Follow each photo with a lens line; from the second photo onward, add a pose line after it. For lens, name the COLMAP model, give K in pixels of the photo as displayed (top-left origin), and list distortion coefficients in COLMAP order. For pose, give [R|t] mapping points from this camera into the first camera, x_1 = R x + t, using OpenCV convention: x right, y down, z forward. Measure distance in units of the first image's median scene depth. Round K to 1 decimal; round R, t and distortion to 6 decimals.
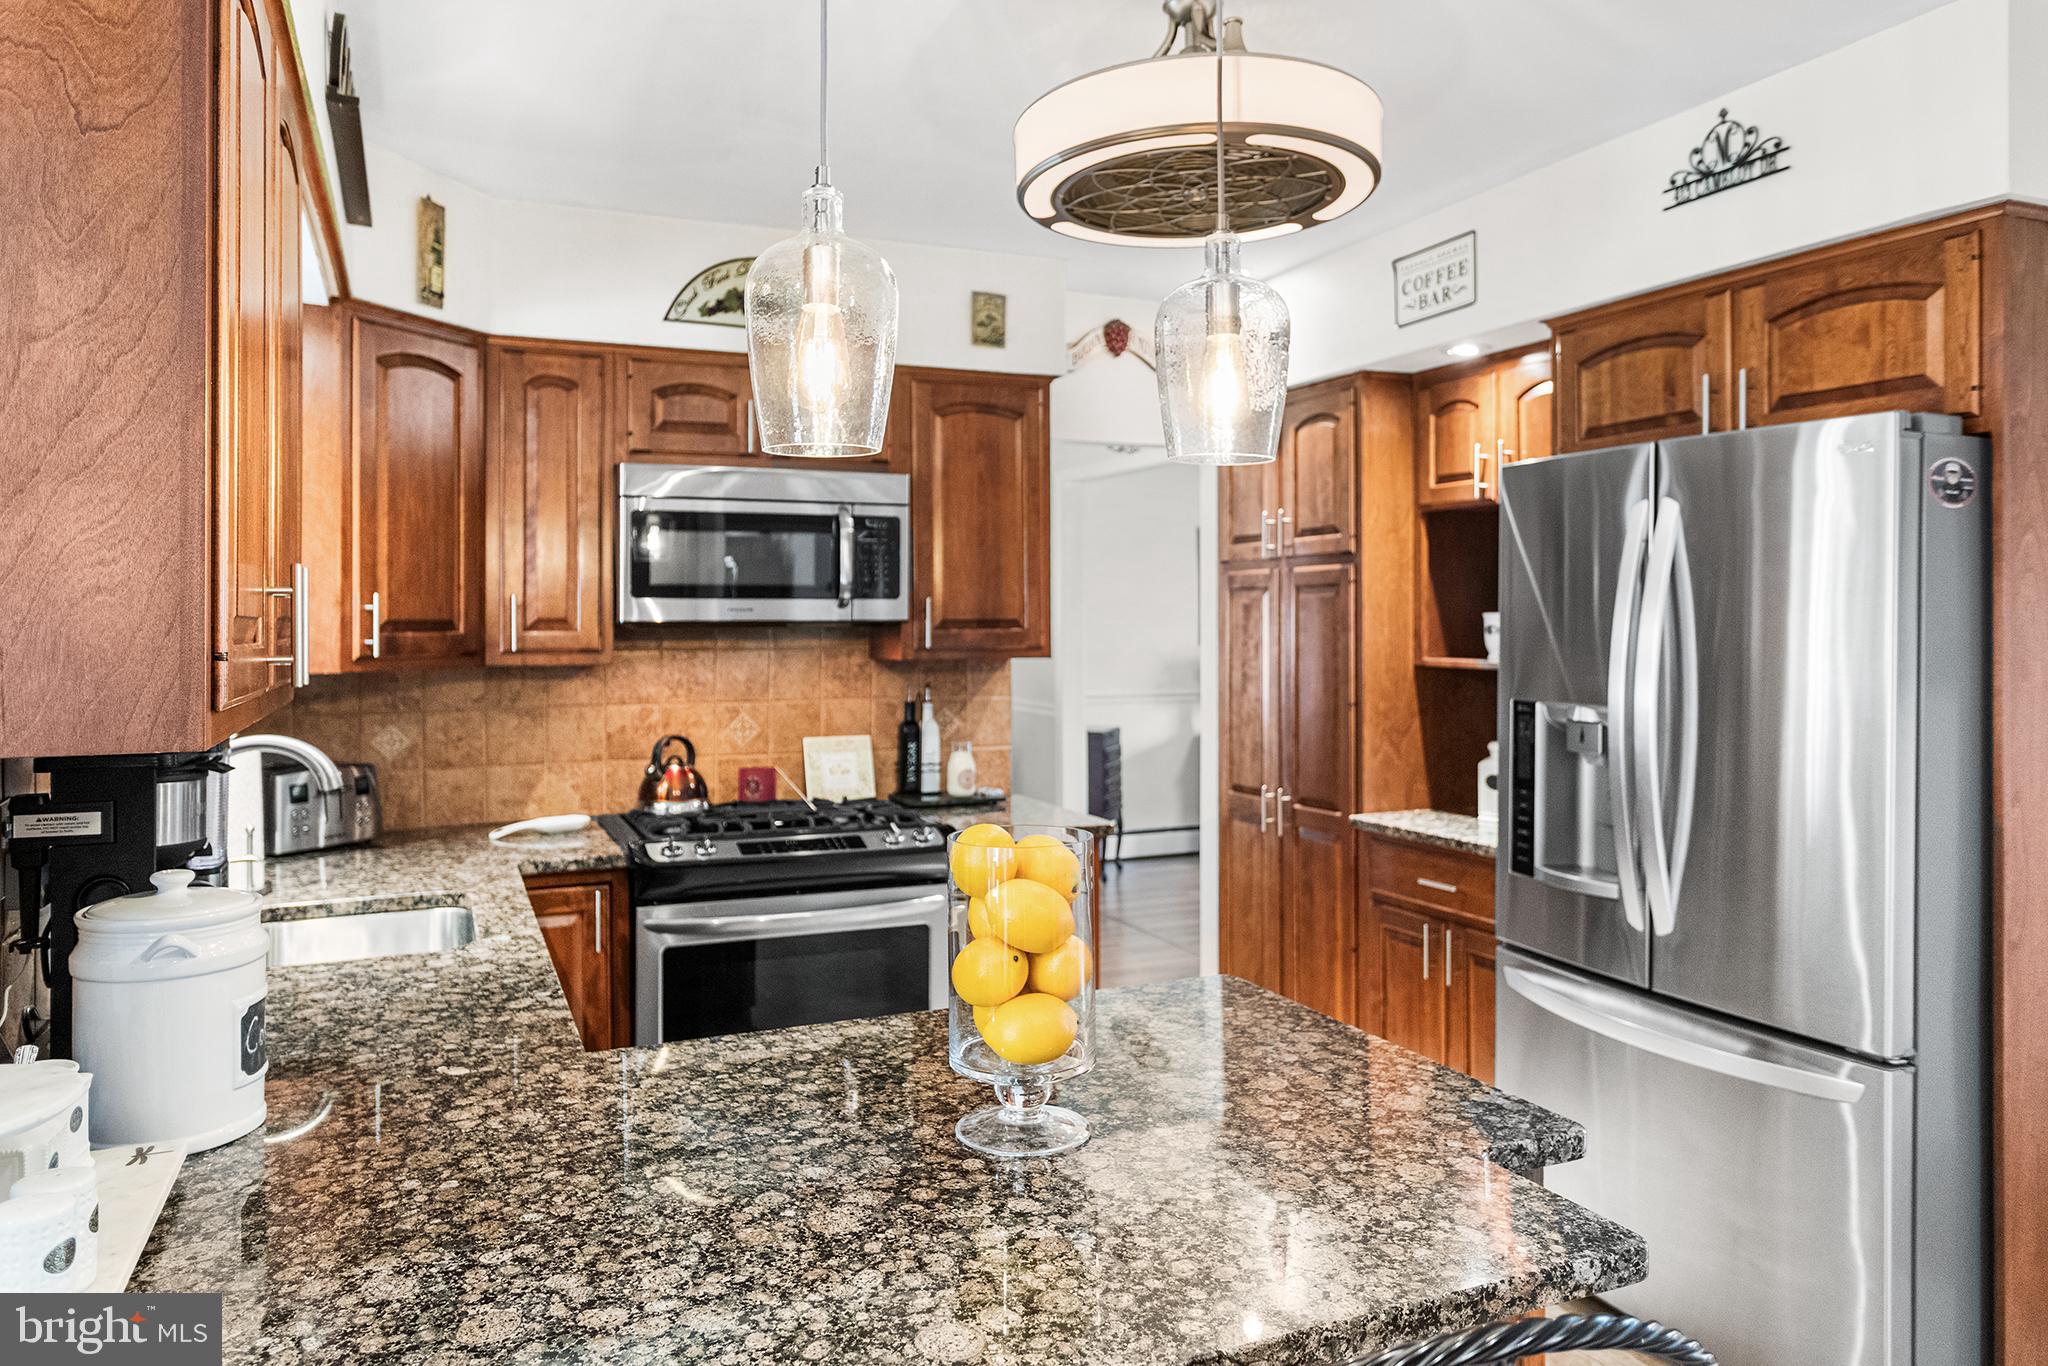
lens RADIAL K [[1372.2, 0, 1025.2], [0, 1372.2, 601.2], [0, 0, 1]] dist [0.002309, 0.000782]
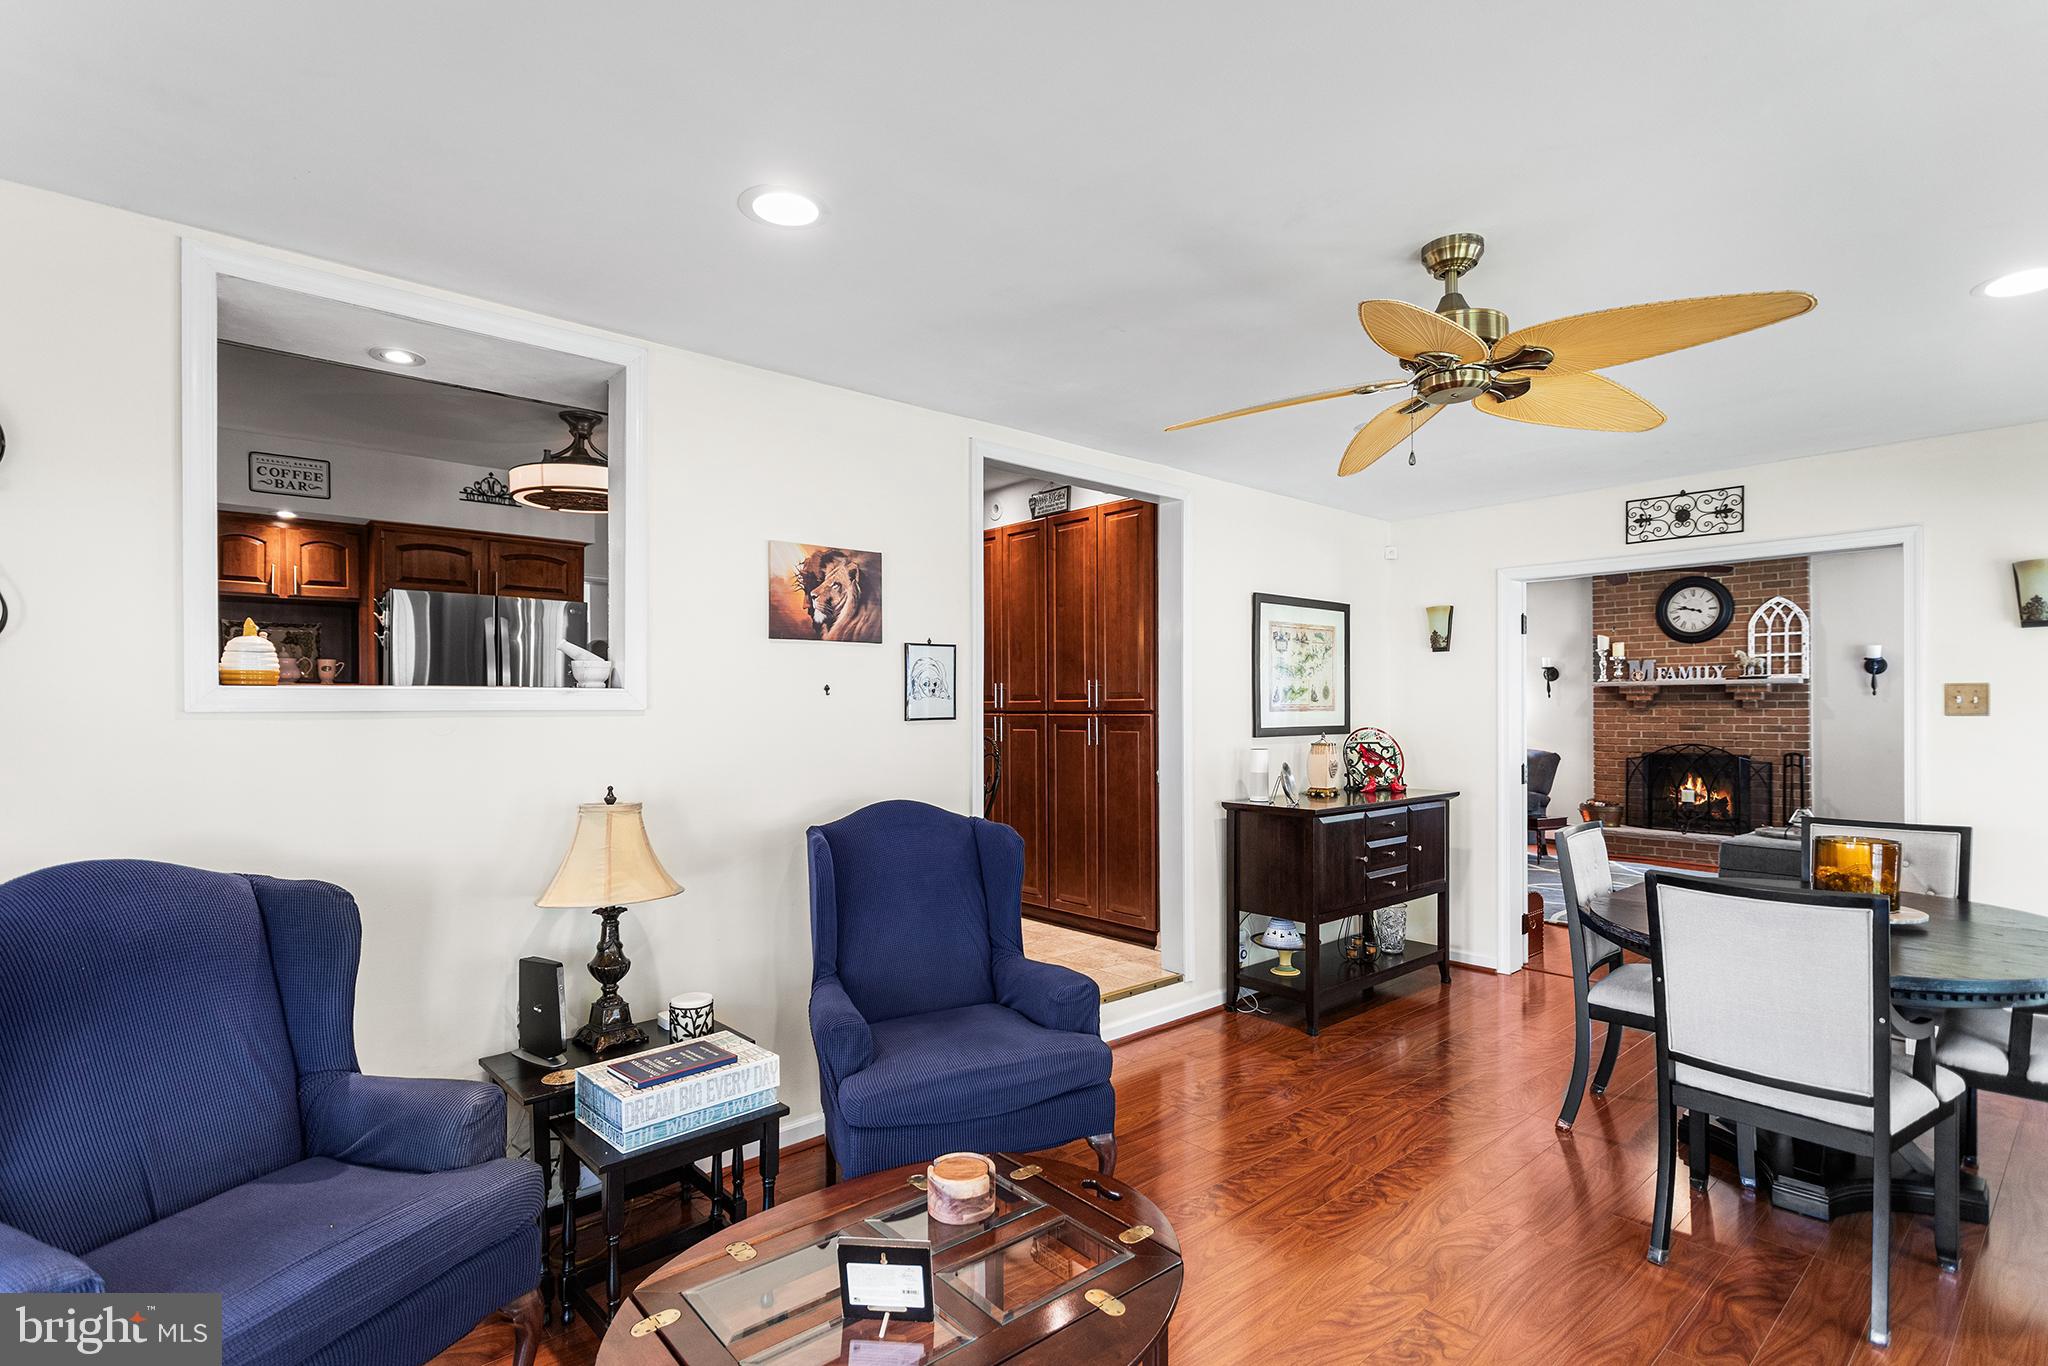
lens RADIAL K [[975.8, 0, 1021.8], [0, 975.8, 699.3], [0, 0, 1]] dist [-0.002093, 0.002406]
pose [[-0.314870, 0.003592, 0.949128, -1.281235], [-0.013439, 0.999876, -0.008243, 0.066134], [-0.949040, -0.015351, -0.314782, 0.485775]]
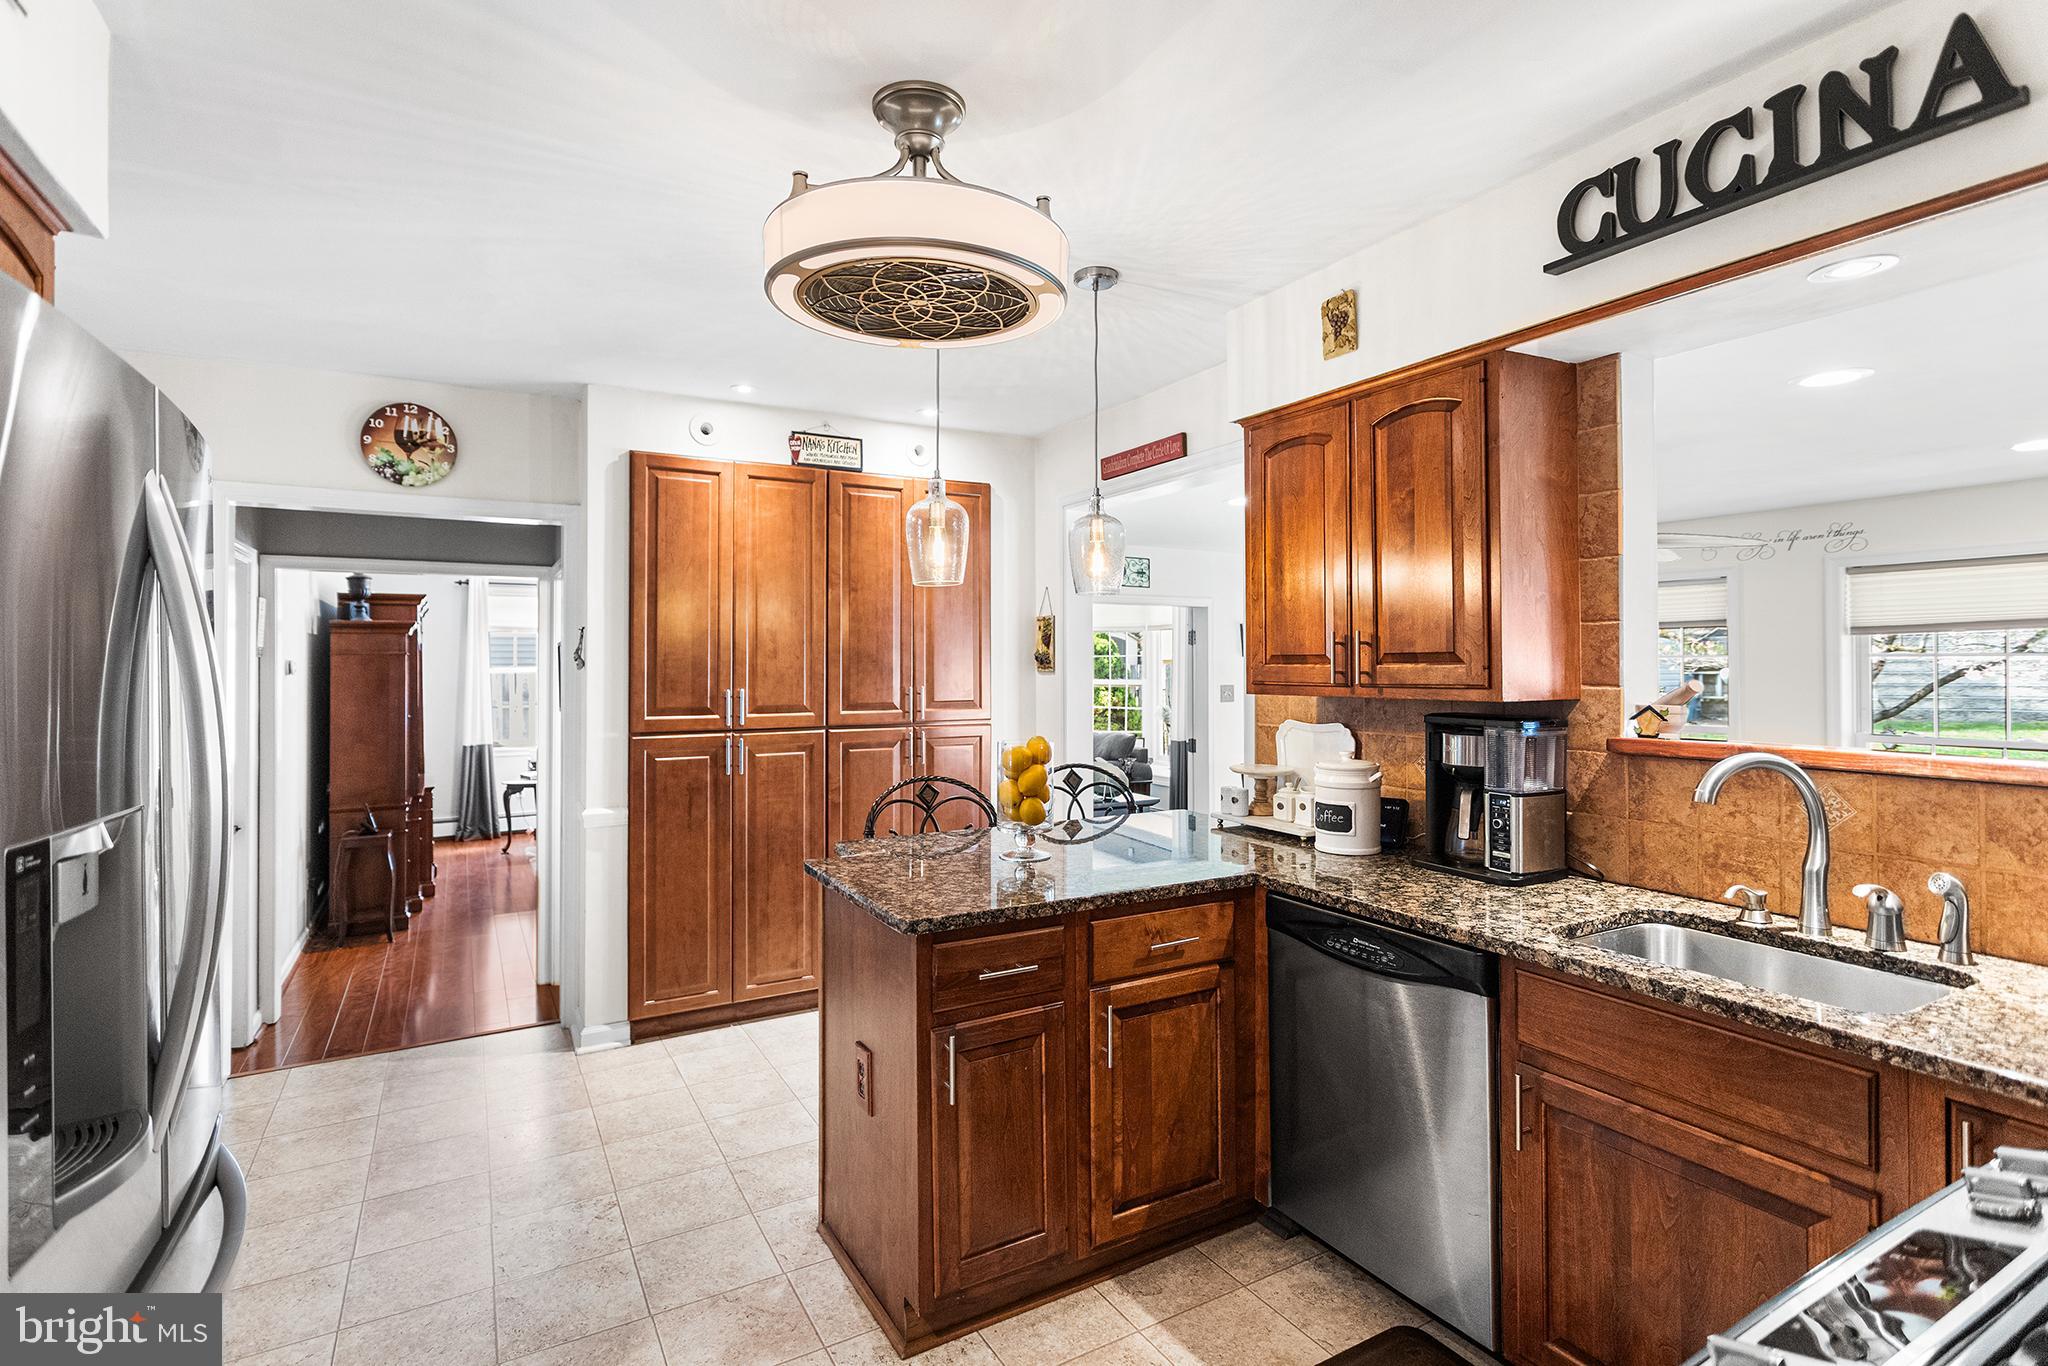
lens RADIAL K [[975.8, 0, 1019.1], [0, 975.8, 671.1], [0, 0, 1]] dist [-0.002093, 0.002406]
pose [[-0.993591, 0.004252, -0.112954, 0.063893], [0.005556, 0.999921, -0.011235, 0.020878], [0.112898, -0.011791, -0.993537, 1.143390]]
